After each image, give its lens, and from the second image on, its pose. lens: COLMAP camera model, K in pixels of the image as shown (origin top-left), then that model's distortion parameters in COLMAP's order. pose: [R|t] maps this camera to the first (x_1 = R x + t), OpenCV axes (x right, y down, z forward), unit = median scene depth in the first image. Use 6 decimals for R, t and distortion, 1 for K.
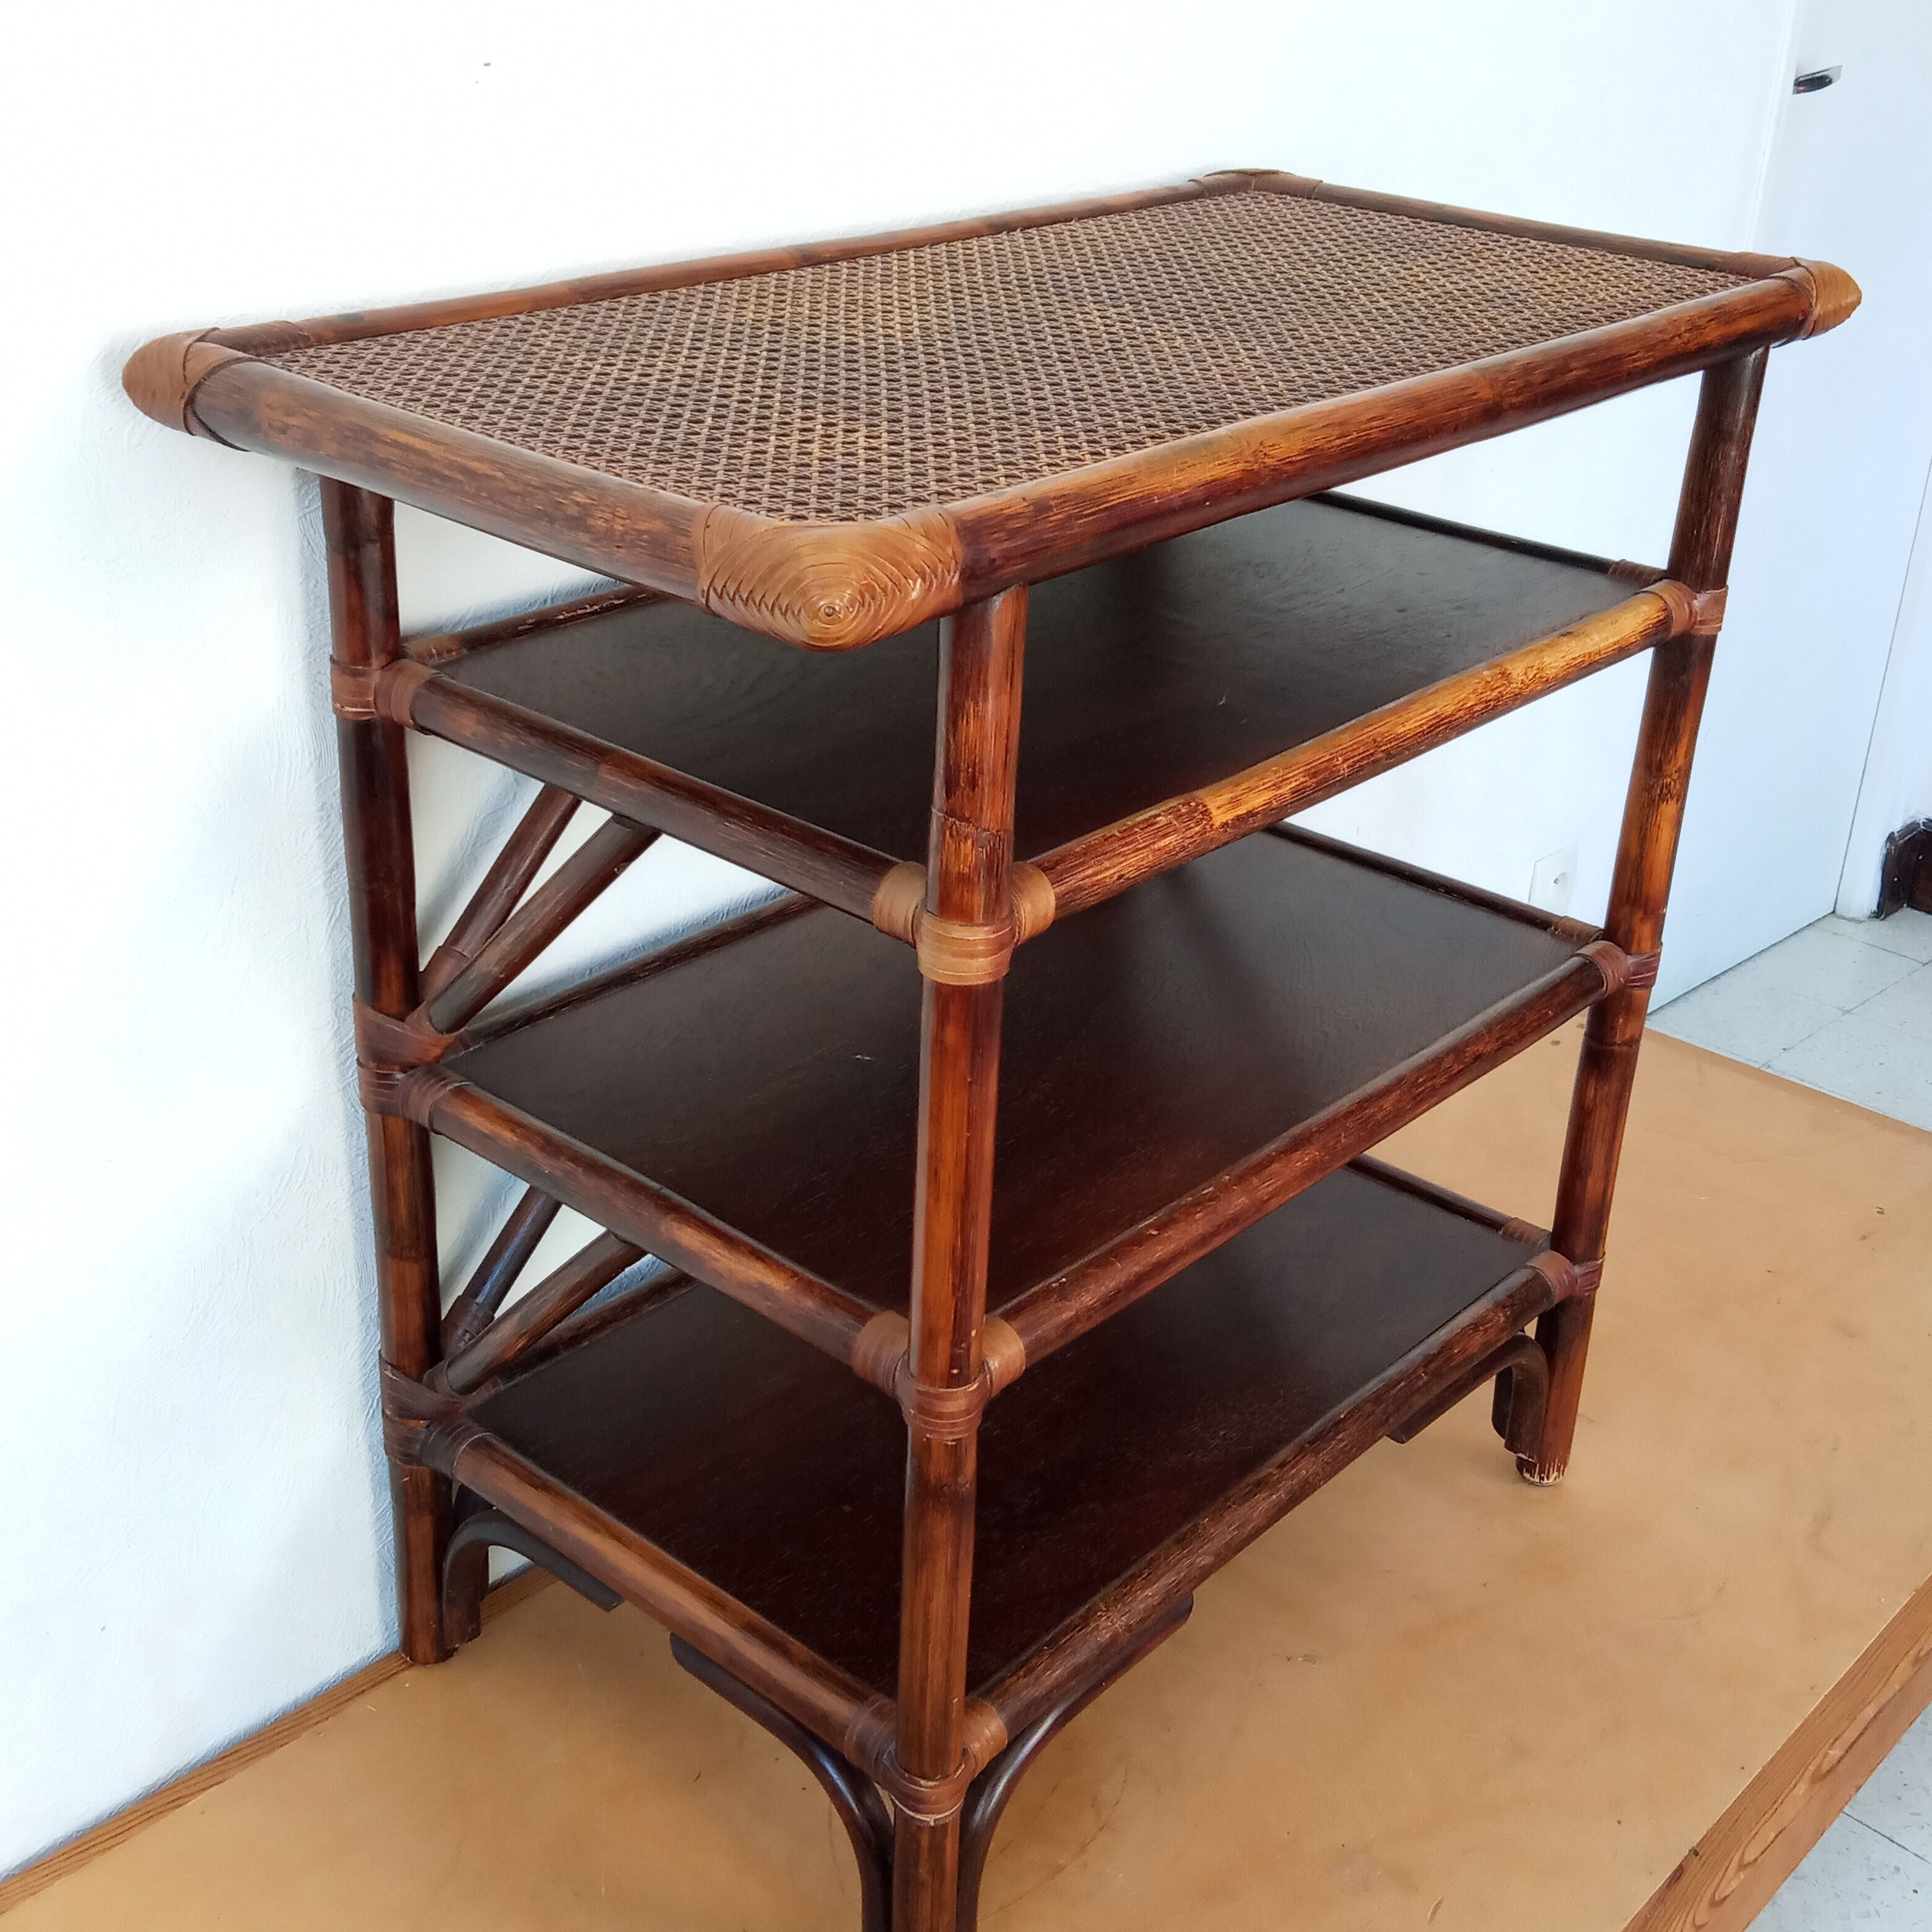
lens RADIAL K [[2469.1, 0, 993.9], [0, 2469.1, 964.0], [0, 0, 1]] dist [0.131724, -0.371660]
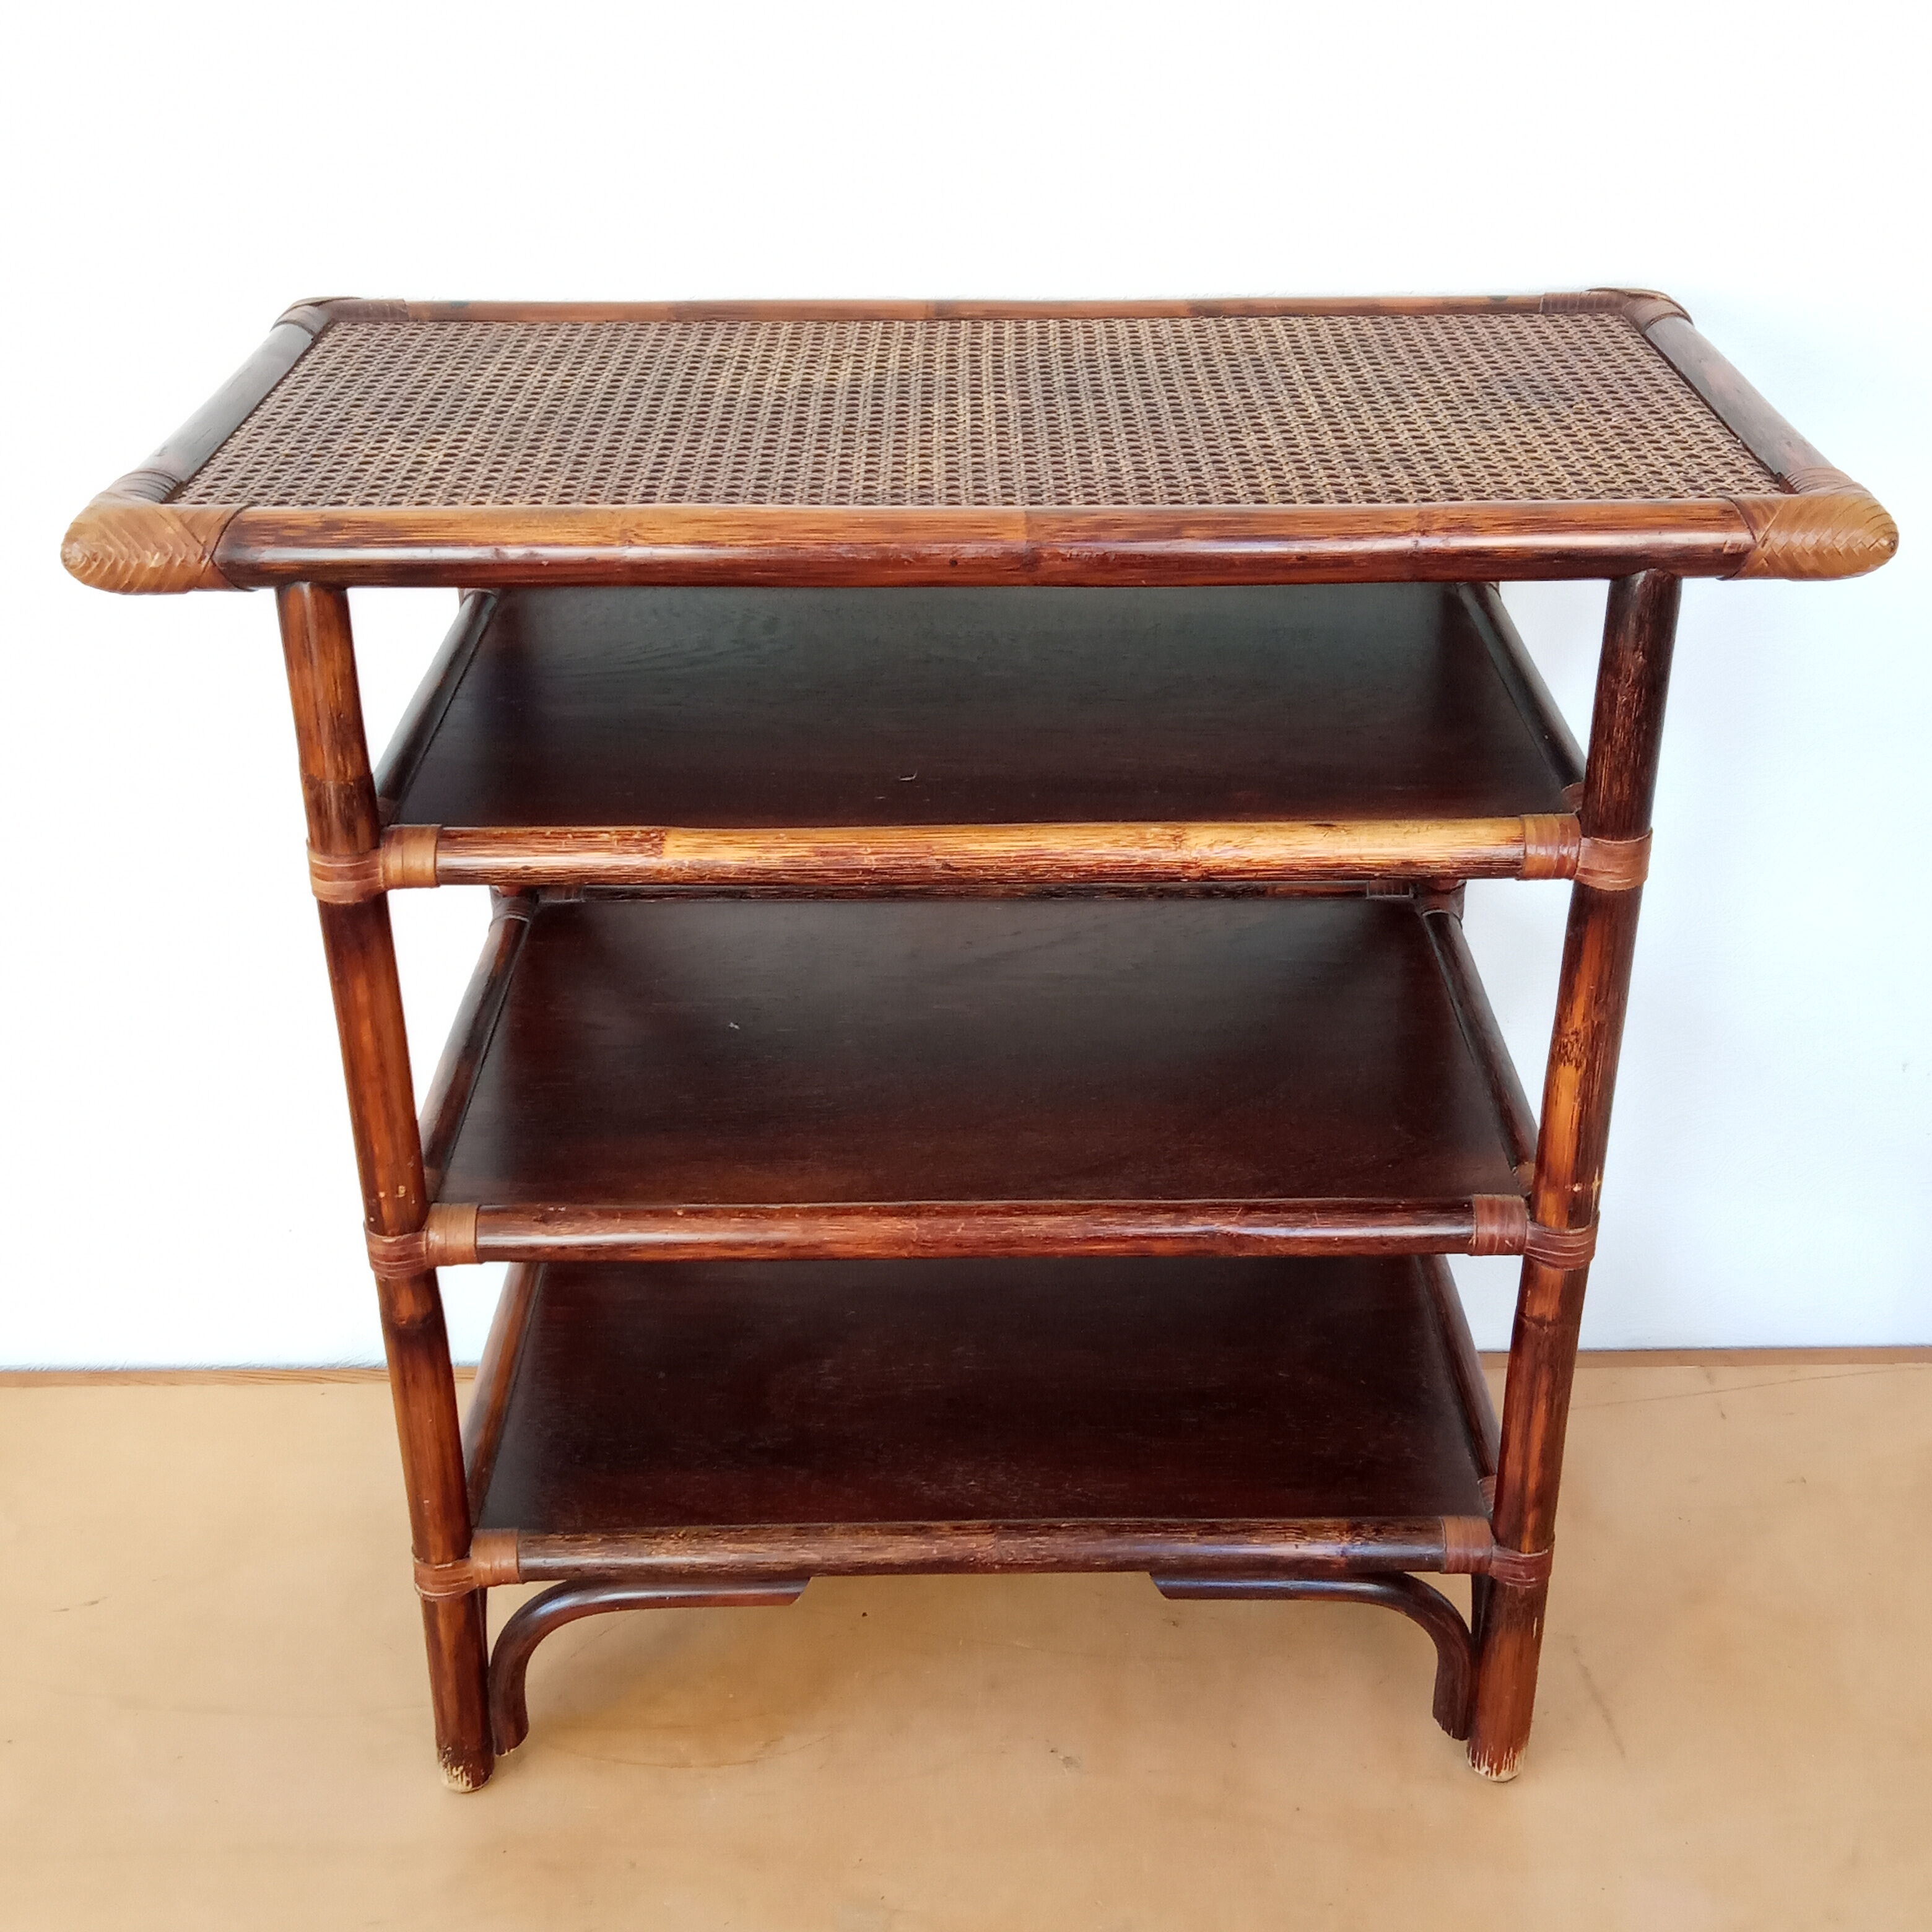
lens RADIAL K [[2469.1, 0, 993.9], [0, 2469.1, 964.0], [0, 0, 1]] dist [0.131724, -0.371660]
pose [[0.669473, 0.311183, -0.674516, 0.801891], [-0.301846, 0.943642, 0.135753, -0.175188], [0.678746, 0.112717, 0.725672, 0.259722]]
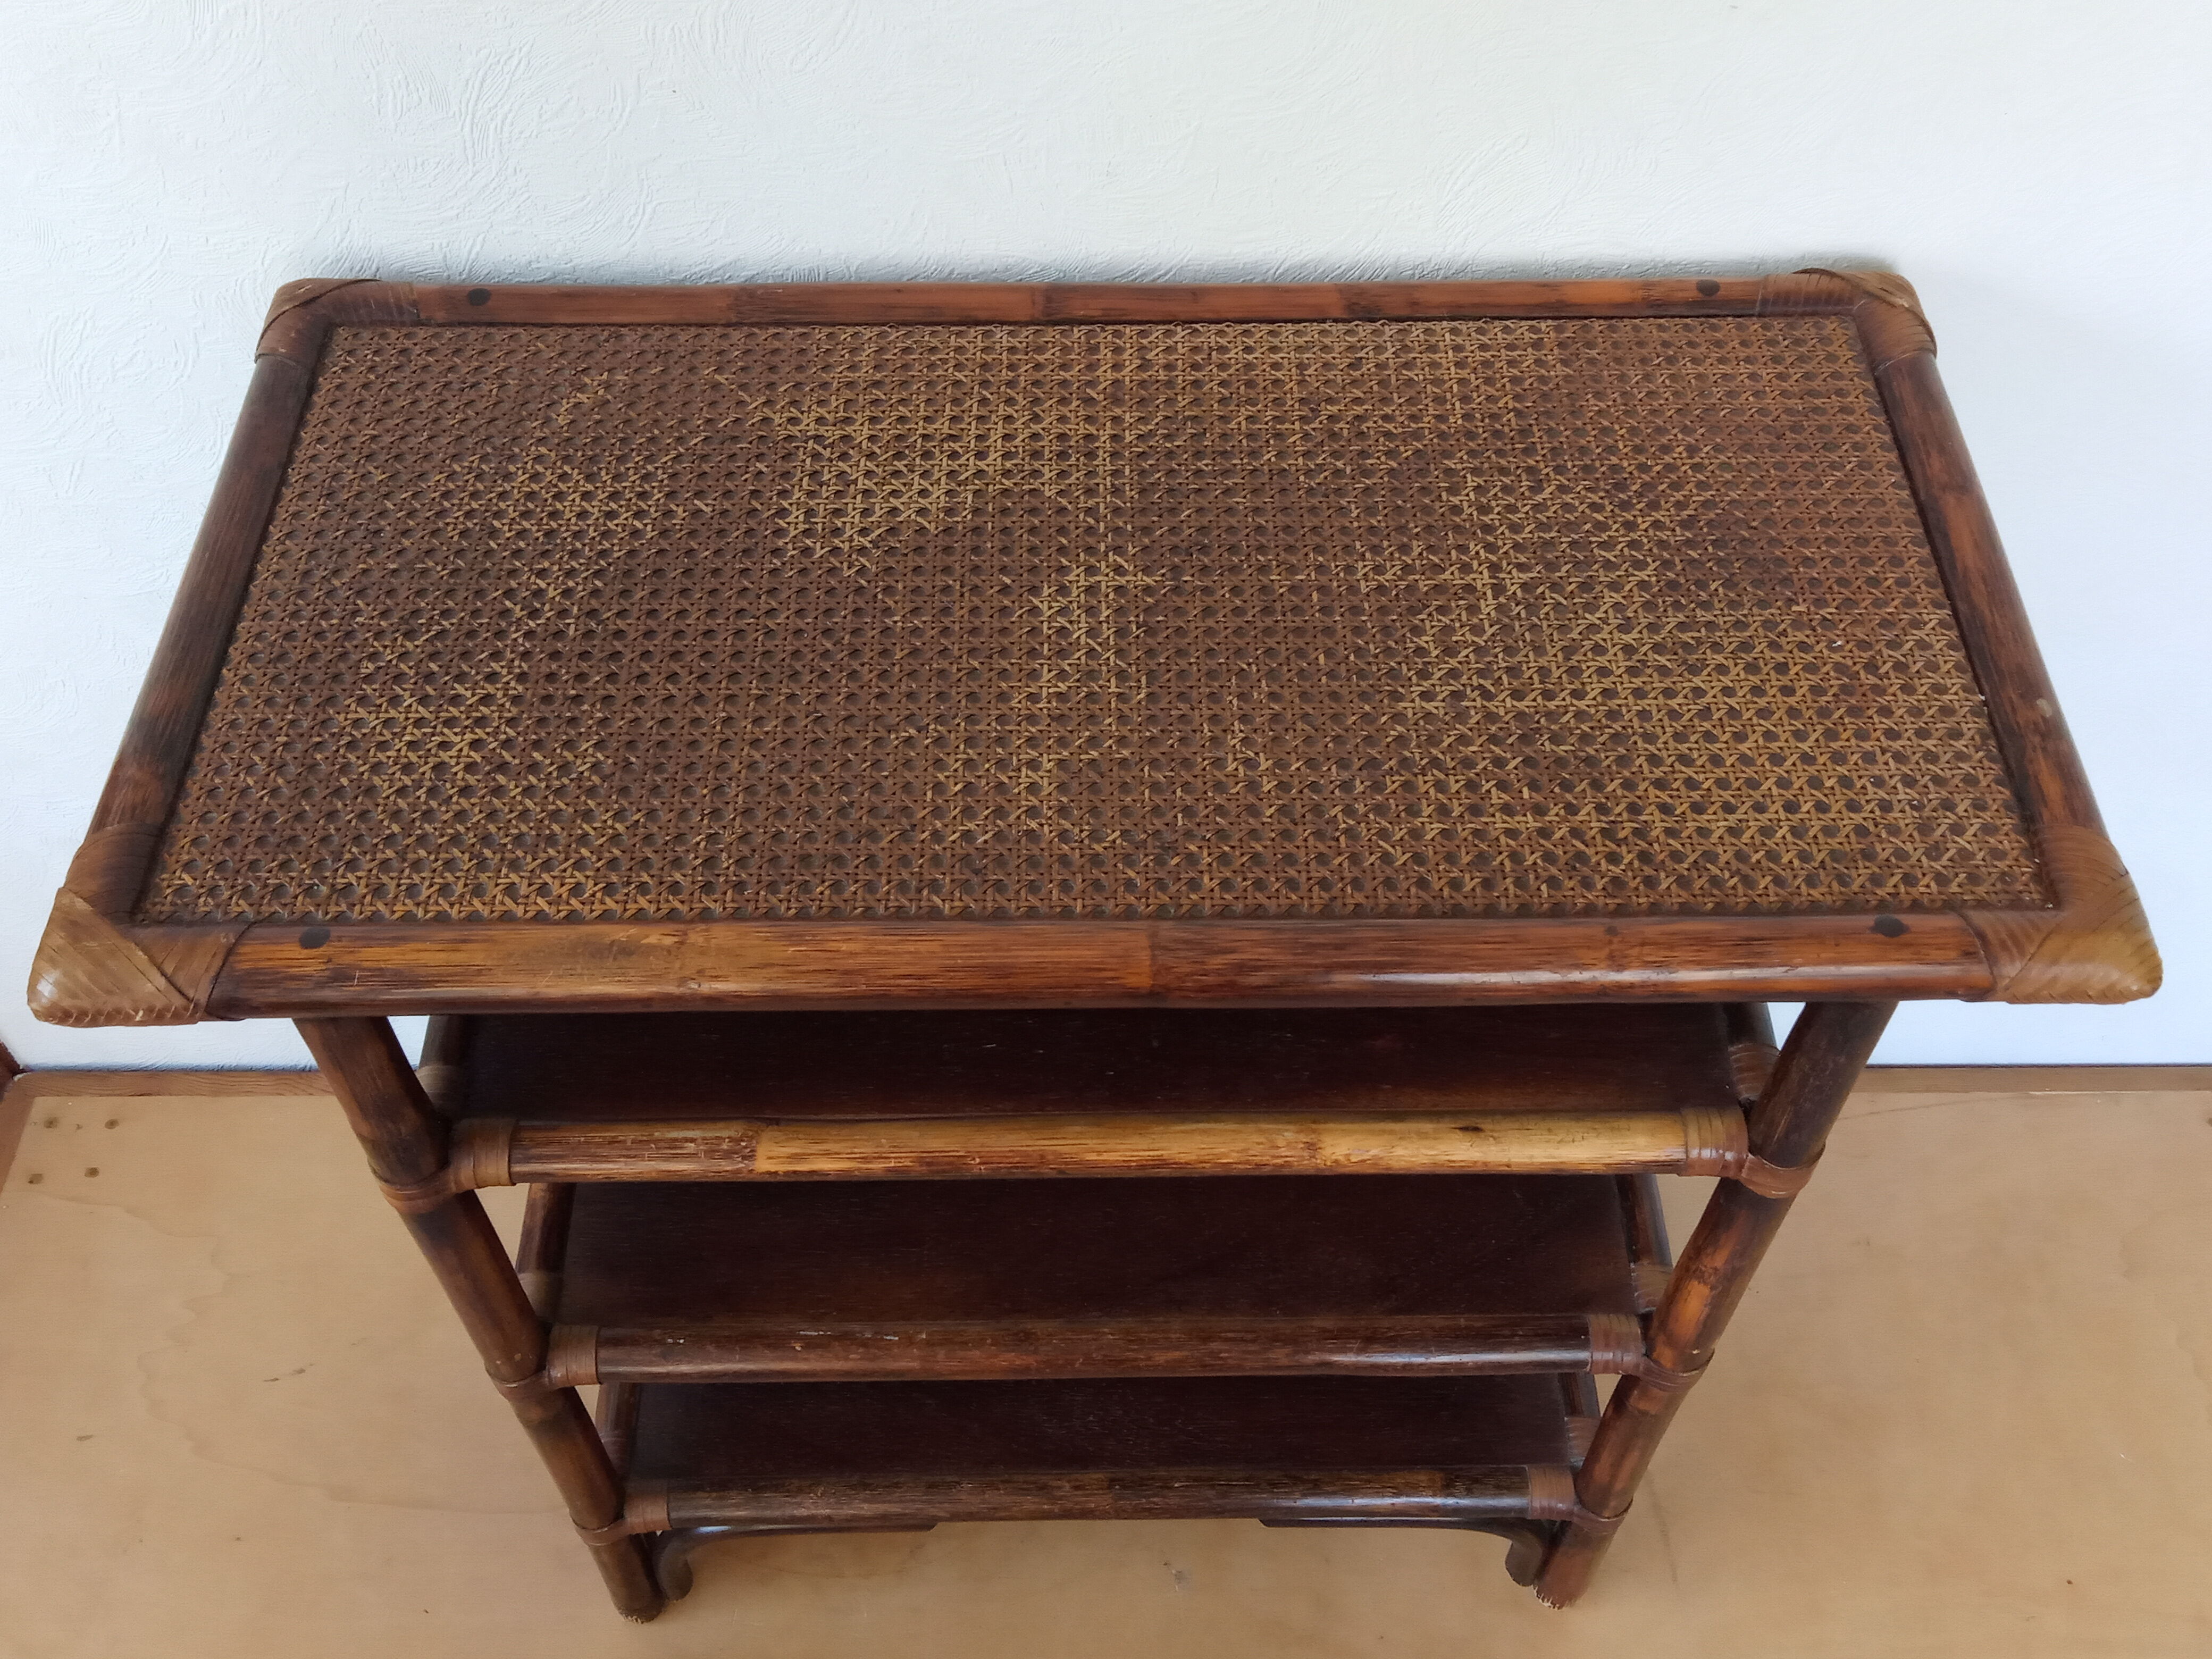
lens RADIAL K [[2126.3, 0, 1106.0], [0, 2126.3, 829.5], [0, 0, 1]] dist [0.011188, -0.004641]
pose [[0.667795, 0.559602, -0.490811, 0.456588], [-0.300359, 0.805907, 0.510194, -0.560539], [0.681054, -0.193286, 0.706262, 0.429144]]
